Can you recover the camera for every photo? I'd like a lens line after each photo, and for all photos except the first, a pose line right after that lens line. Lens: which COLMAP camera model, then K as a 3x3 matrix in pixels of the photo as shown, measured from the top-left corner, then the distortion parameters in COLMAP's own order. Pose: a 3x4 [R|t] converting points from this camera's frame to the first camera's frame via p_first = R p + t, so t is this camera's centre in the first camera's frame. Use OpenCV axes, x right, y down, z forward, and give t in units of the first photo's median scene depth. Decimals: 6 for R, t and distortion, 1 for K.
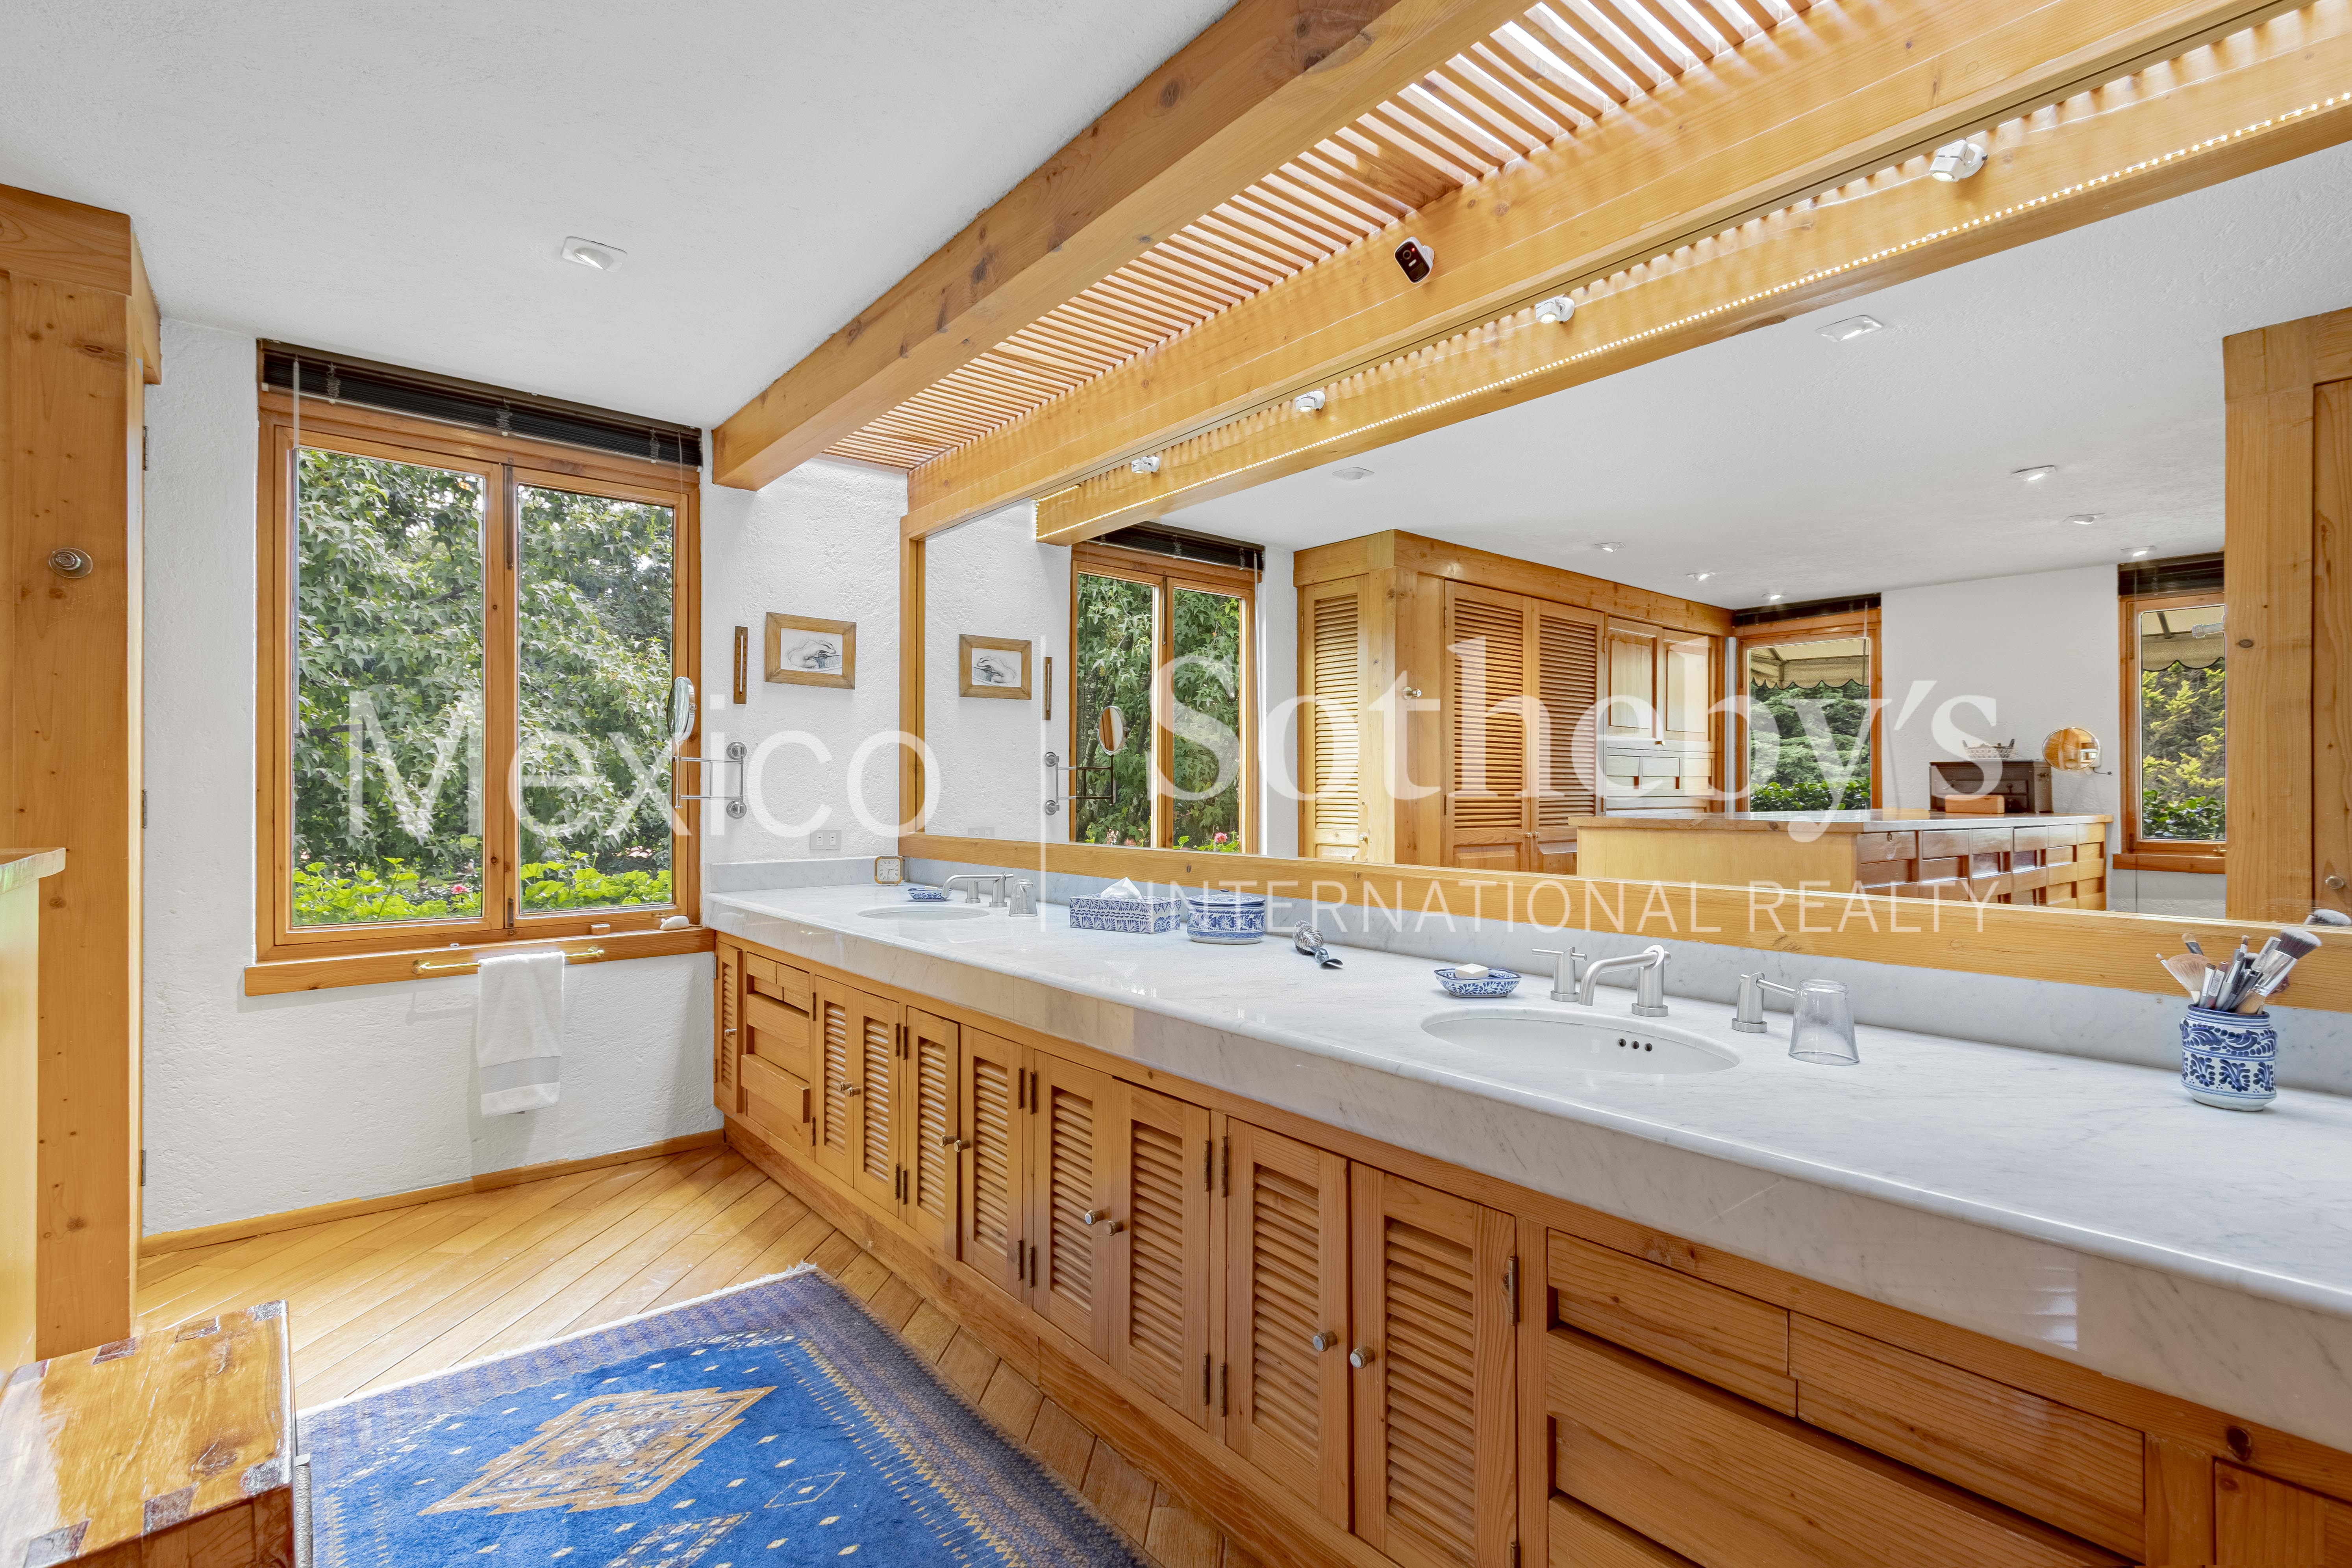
lens RADIAL K [[1063.3, 0, 1165.5], [0, 1063.3, 791.8], [0, 0, 1]] dist [-0.021381, 0.000179]
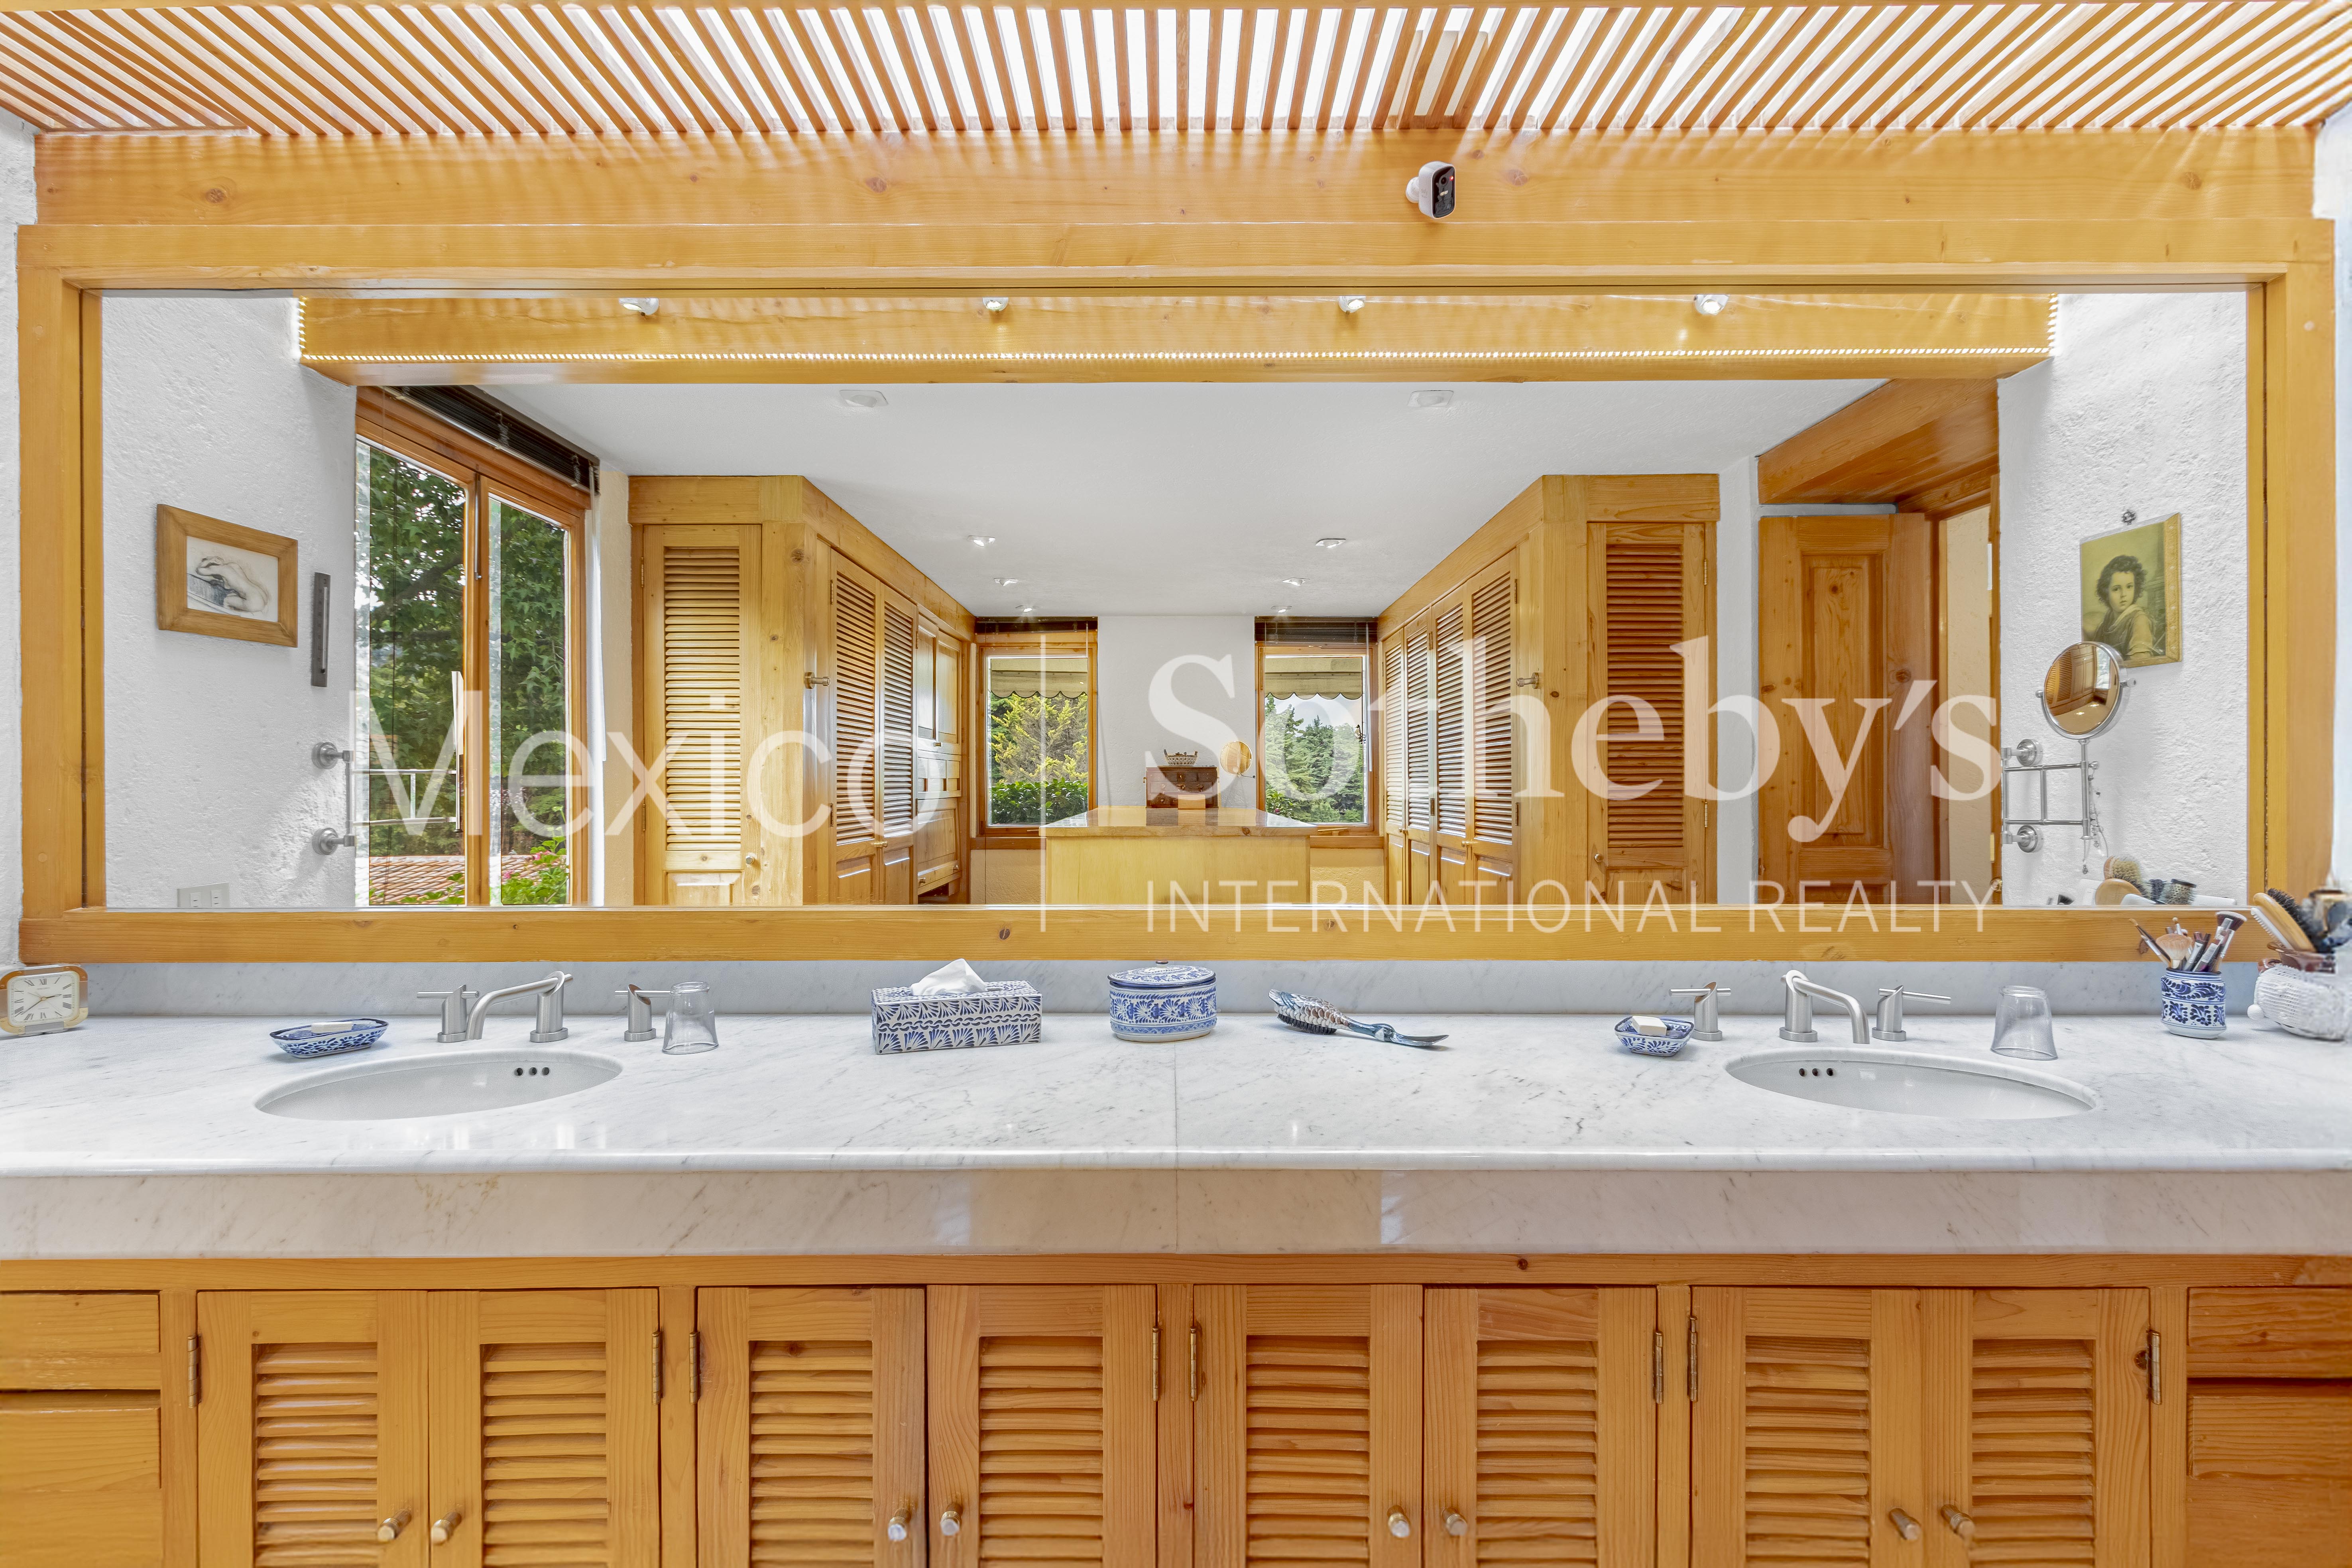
lens RADIAL K [[1078.0, 0, 1176.0], [0, 1078.0, 784.0], [0, 0, 1]] dist [0.001907, 0.000436]
pose [[0.639163, -0.004081, 0.769061, -0.385425], [0.004175, 0.999990, 0.001836, -0.021457], [-0.769060, 0.002038, 0.639173, 0.420171]]
